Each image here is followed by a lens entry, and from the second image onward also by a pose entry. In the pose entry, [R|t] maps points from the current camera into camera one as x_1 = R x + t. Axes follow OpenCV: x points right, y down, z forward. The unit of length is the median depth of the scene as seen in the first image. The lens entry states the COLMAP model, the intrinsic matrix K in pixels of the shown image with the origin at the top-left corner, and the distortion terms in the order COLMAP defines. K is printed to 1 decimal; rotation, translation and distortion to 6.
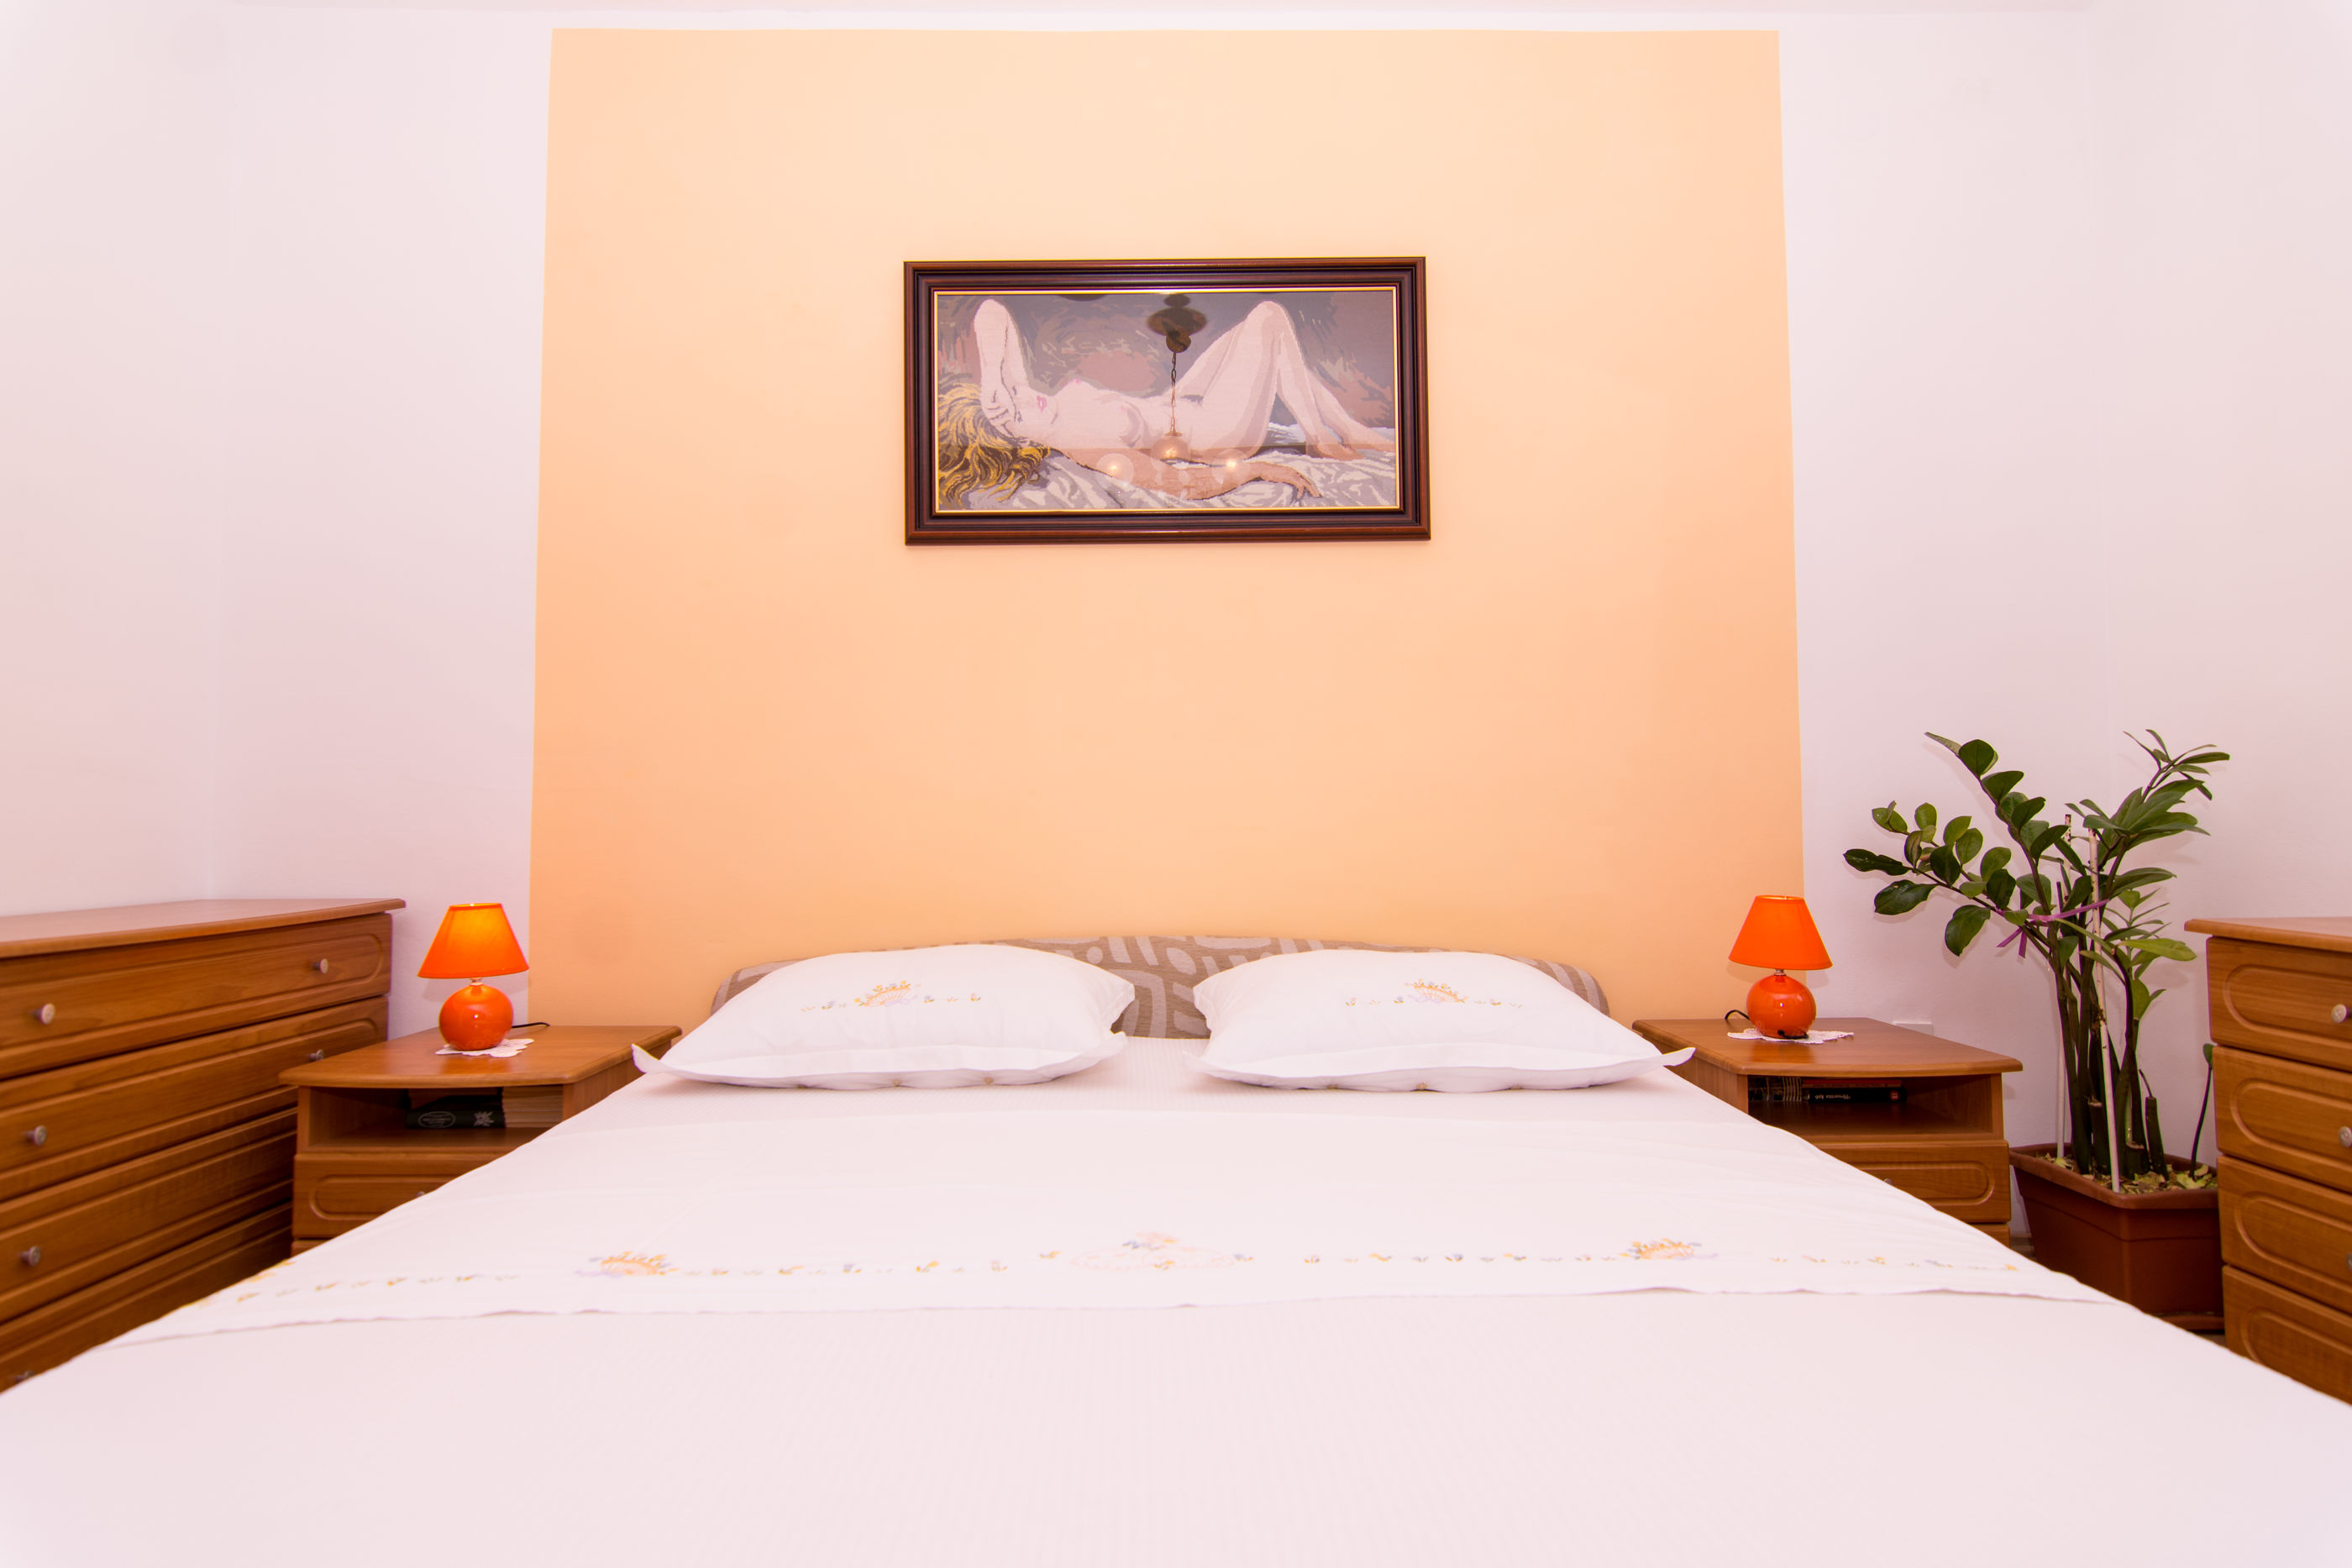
lens RADIAL K [[1138.8, 0, 1166.2], [0, 1138.8, 779.6], [0, 0, 1]] dist [-0.003515, 0.003777]
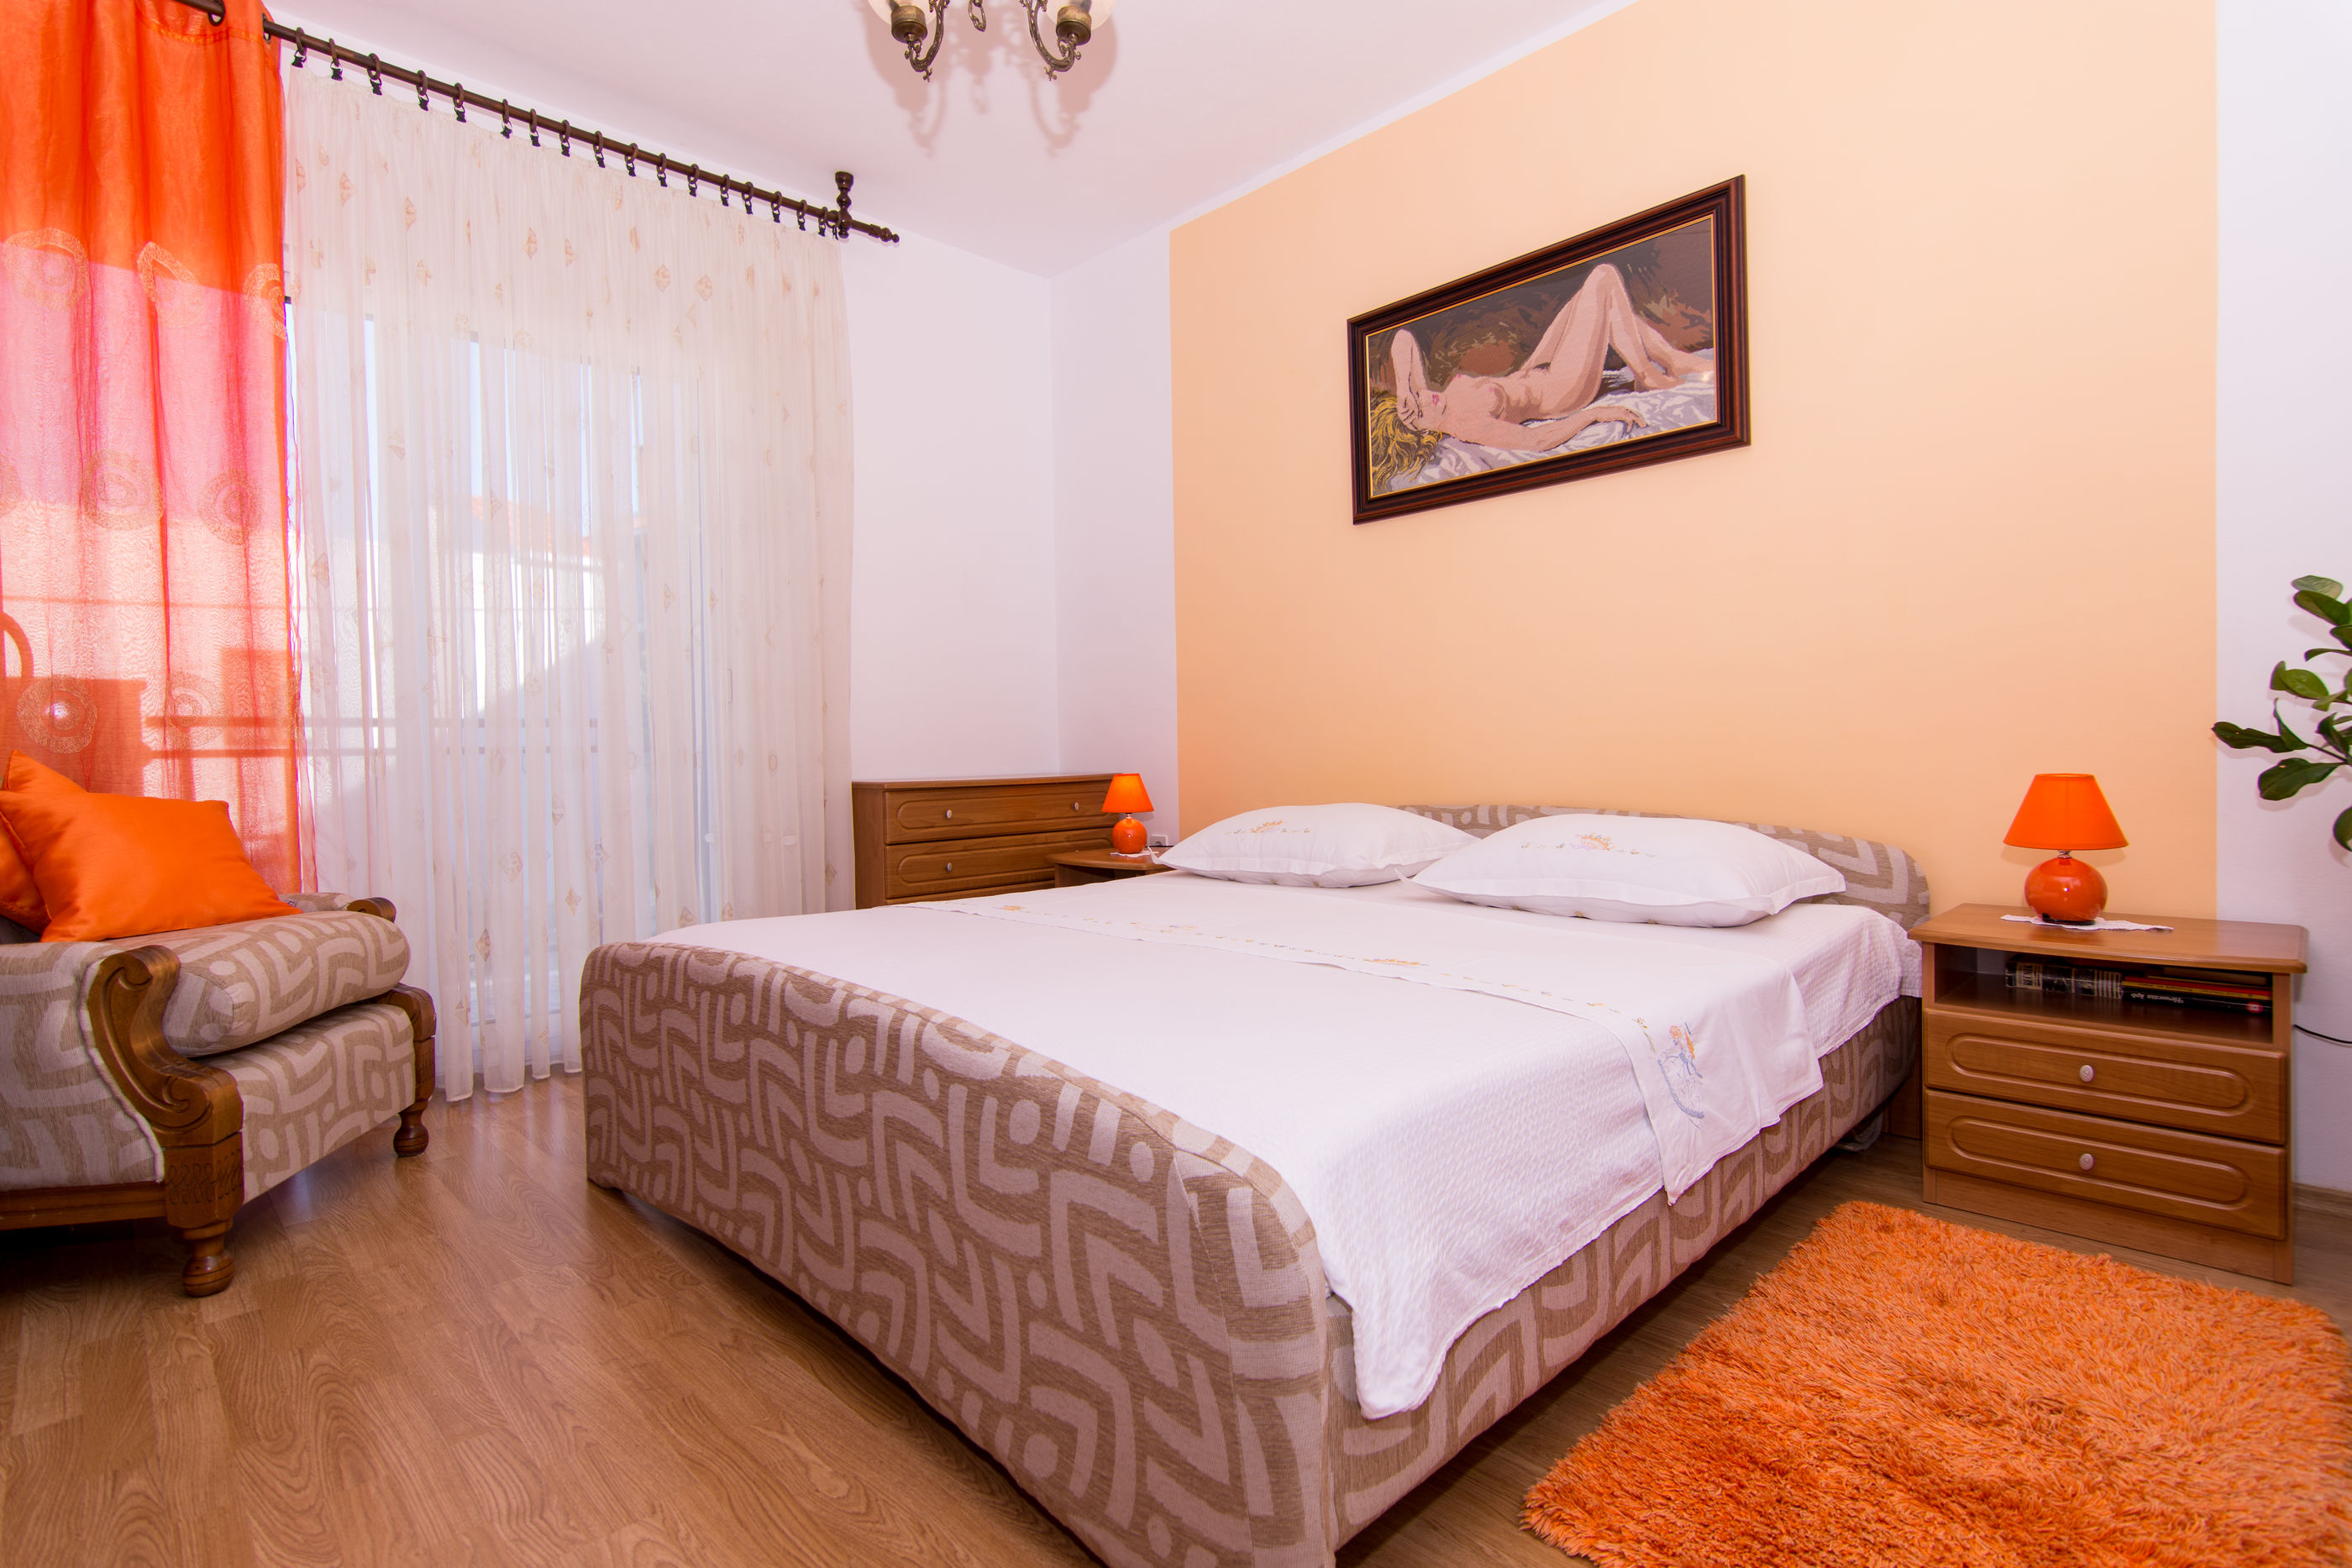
lens RADIAL K [[1138.8, 0, 1171.6], [0, 1138.8, 778.2], [0, 0, 1]] dist [-0.003515, 0.003777]
pose [[0.688492, 0.008234, -0.725197, 0.637854], [0.043222, 0.997692, 0.052363, 0.023224], [0.723955, -0.067396, 0.686547, -0.151428]]
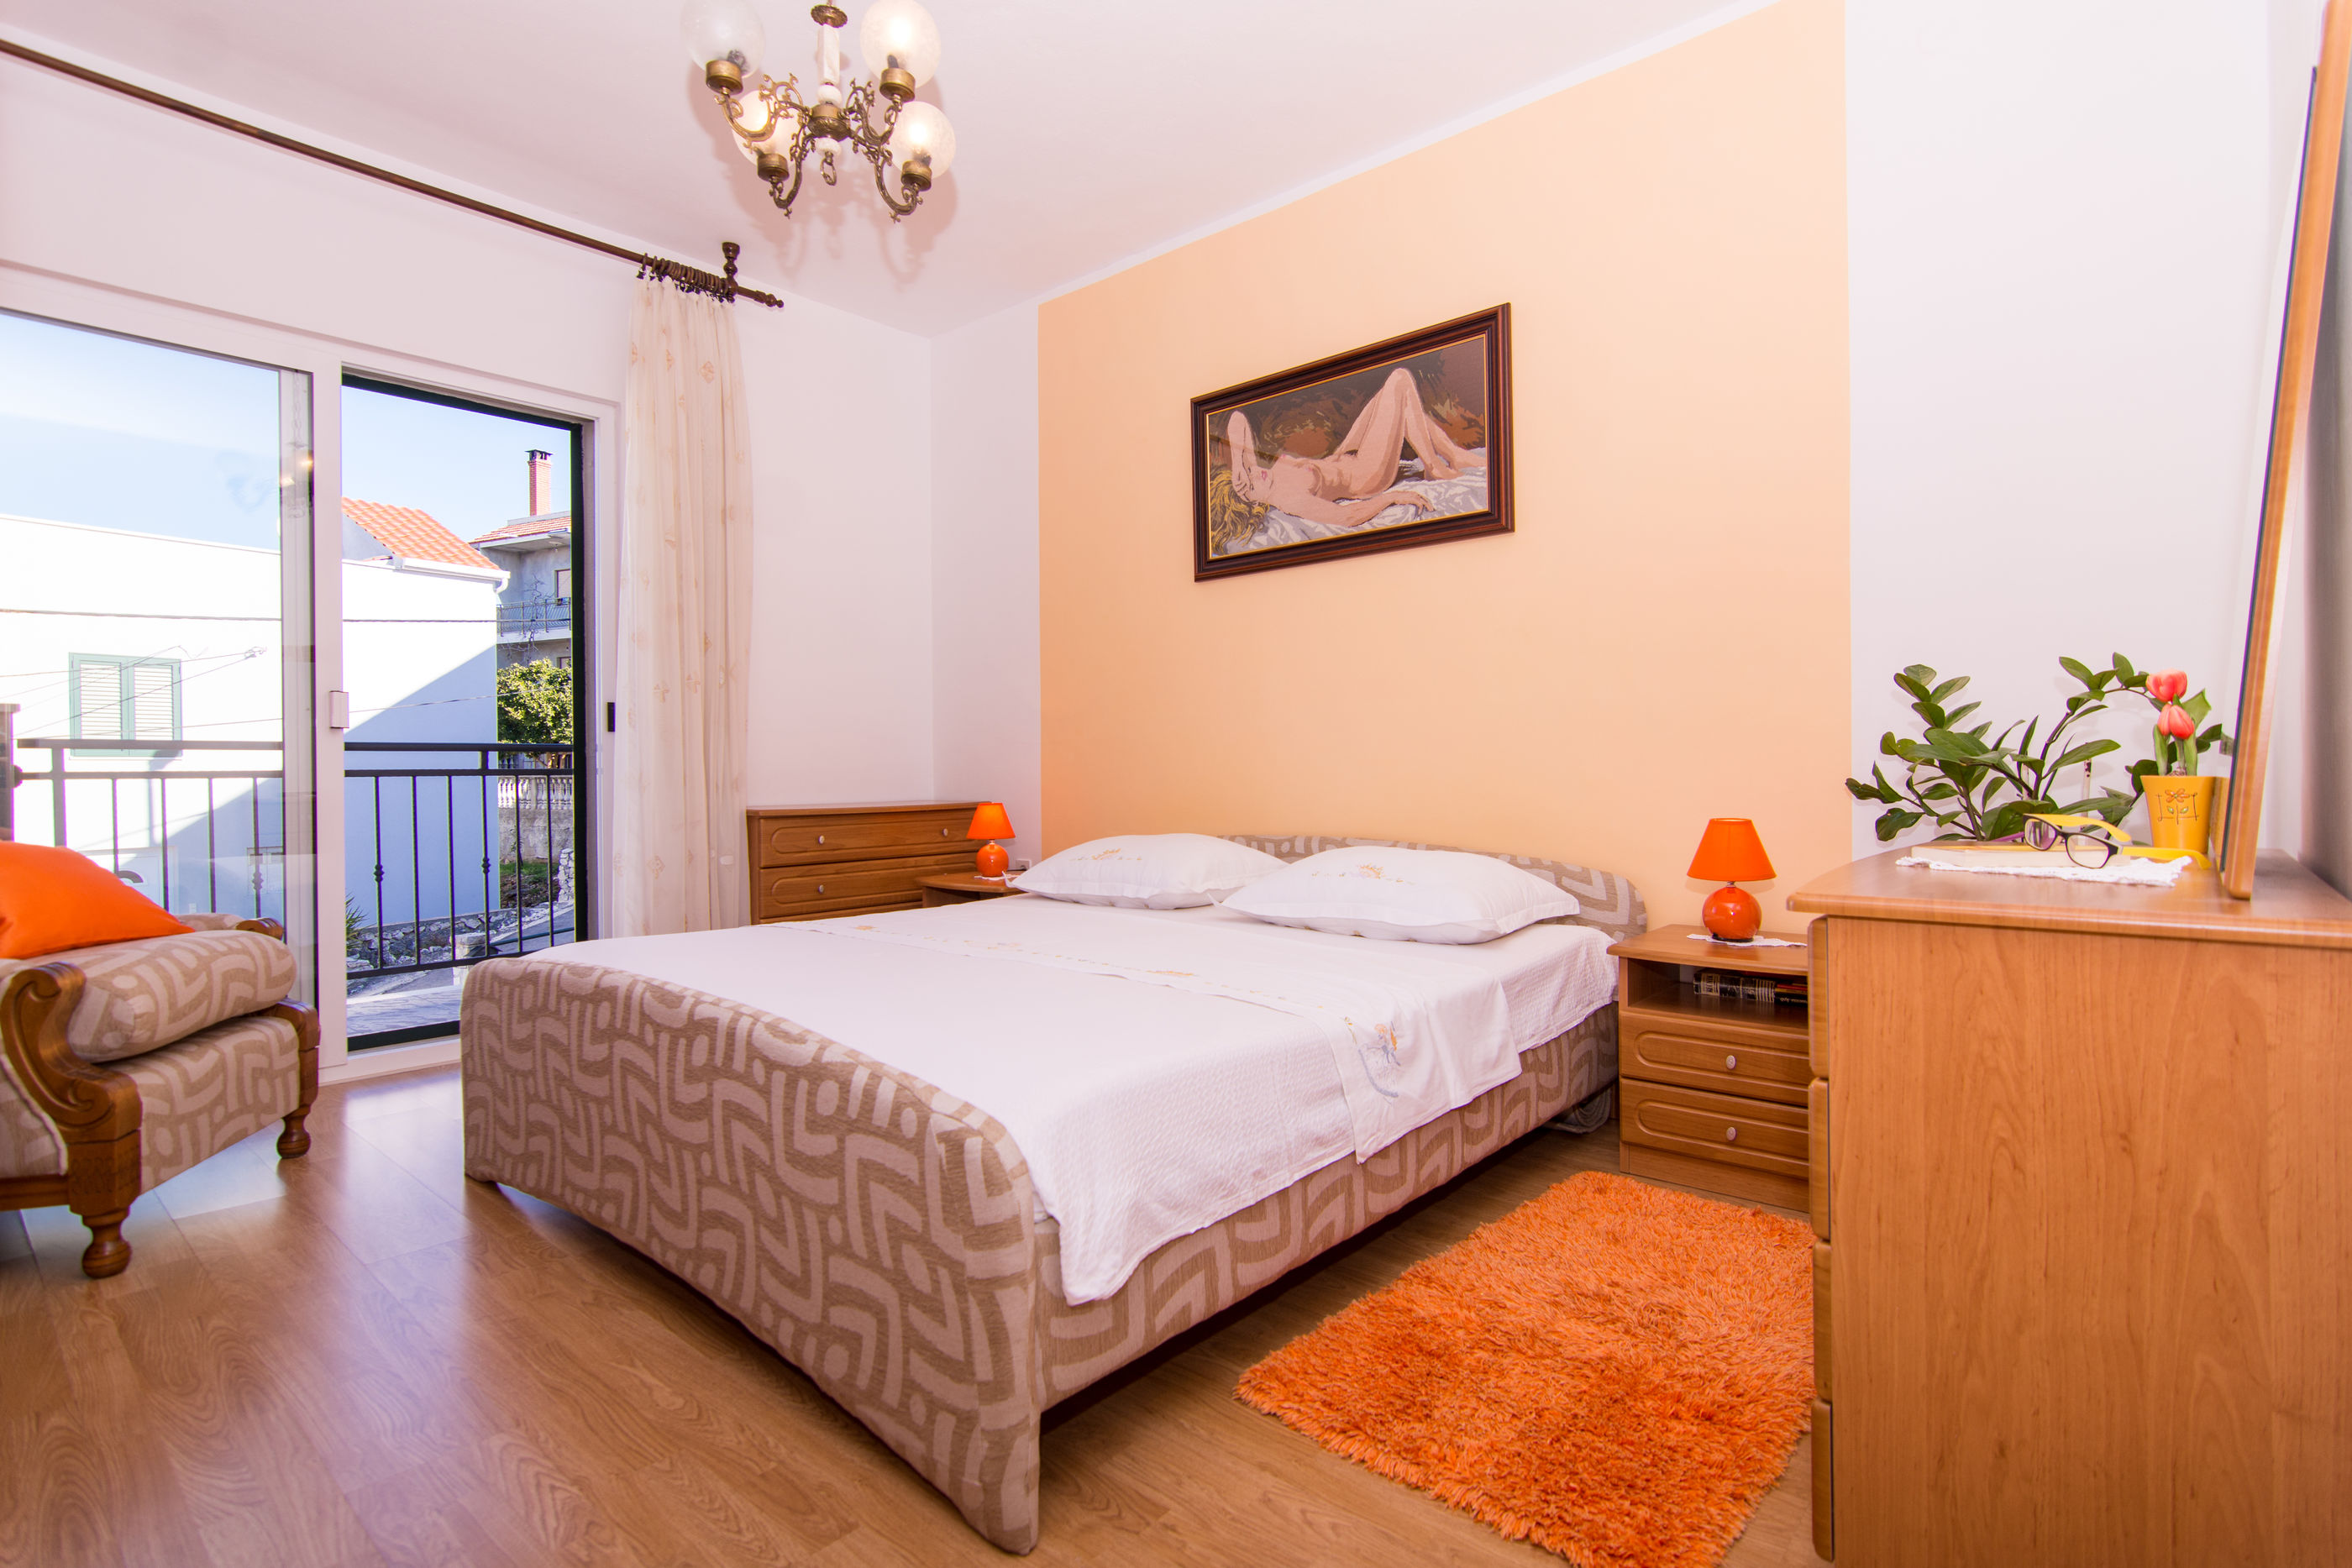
lens RADIAL K [[1138.8, 0, 1170.3], [0, 1138.8, 777.7], [0, 0, 1]] dist [-0.003515, 0.003777]
pose [[0.742581, 0.004219, -0.669742, 0.793772], [0.029564, 0.998799, 0.039071, 0.000491], [0.669103, -0.048814, 0.741565, -0.197936]]
